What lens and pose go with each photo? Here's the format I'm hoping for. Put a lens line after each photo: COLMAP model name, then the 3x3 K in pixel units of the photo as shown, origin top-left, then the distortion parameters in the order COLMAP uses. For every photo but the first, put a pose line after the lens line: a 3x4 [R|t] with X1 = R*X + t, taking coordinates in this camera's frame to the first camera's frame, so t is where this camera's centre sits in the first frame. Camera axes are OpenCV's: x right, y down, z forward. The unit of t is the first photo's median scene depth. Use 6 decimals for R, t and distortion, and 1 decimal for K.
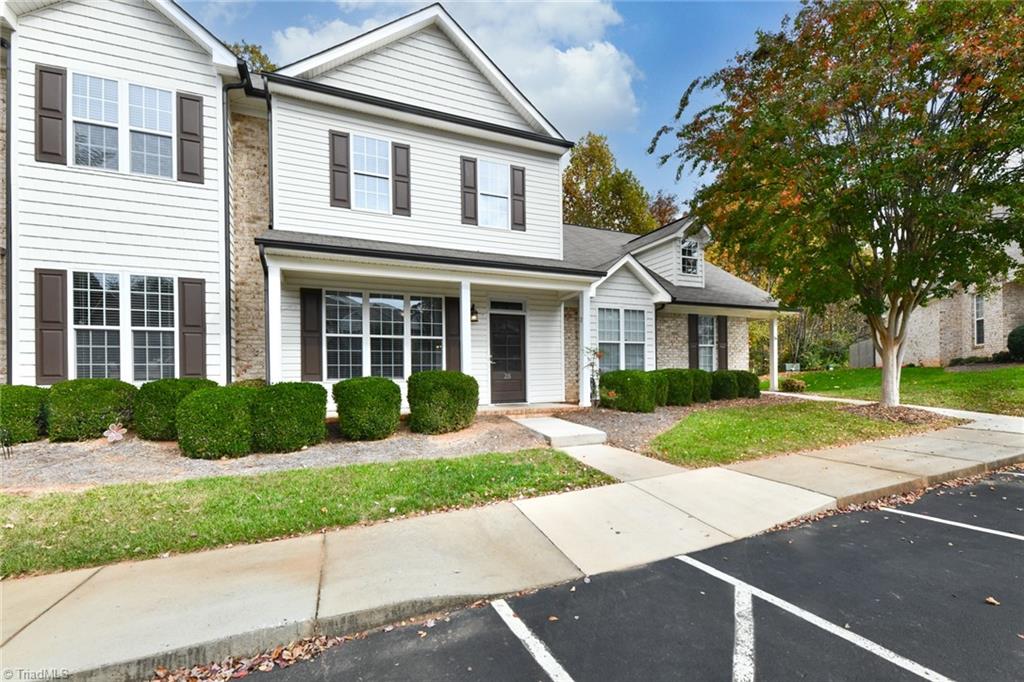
lens RADIAL K [[411.1, 0, 474.8], [0, 411.1, 380.7], [0, 0, 1]] dist [0.020964, -0.006326]
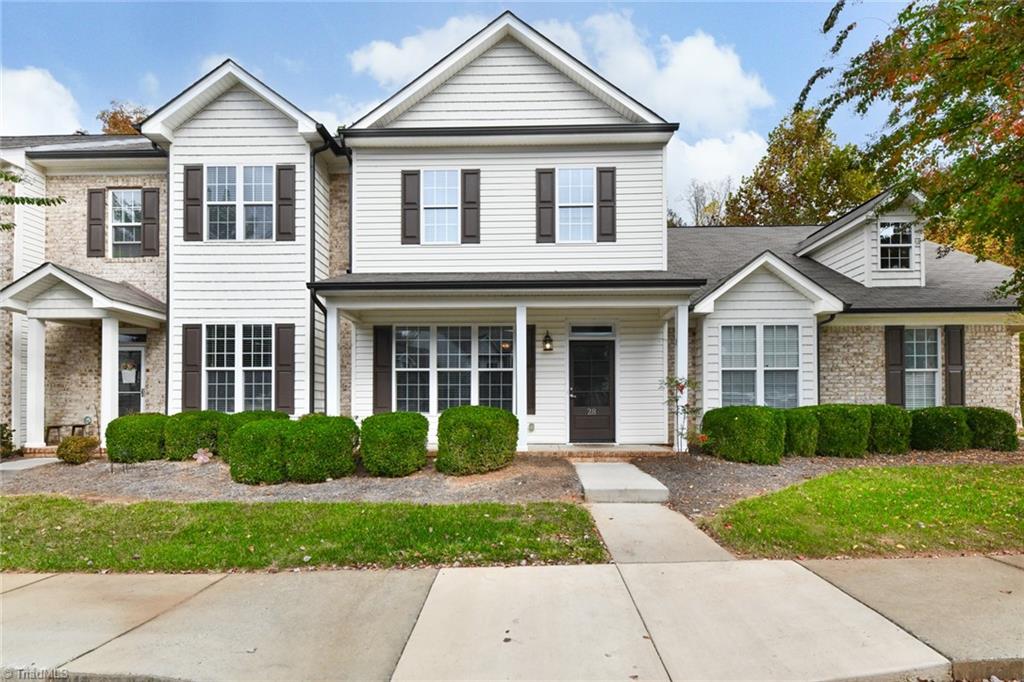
lens RADIAL K [[411.1, 0, 528.6], [0, 411.1, 404.7], [0, 0, 1]] dist [0.020964, -0.006326]
pose [[0.923511, 0.007312, -0.383503, 0.344499], [-0.014283, 0.999780, -0.015332, -0.013093], [0.383307, 0.019637, 0.923412, 0.185307]]
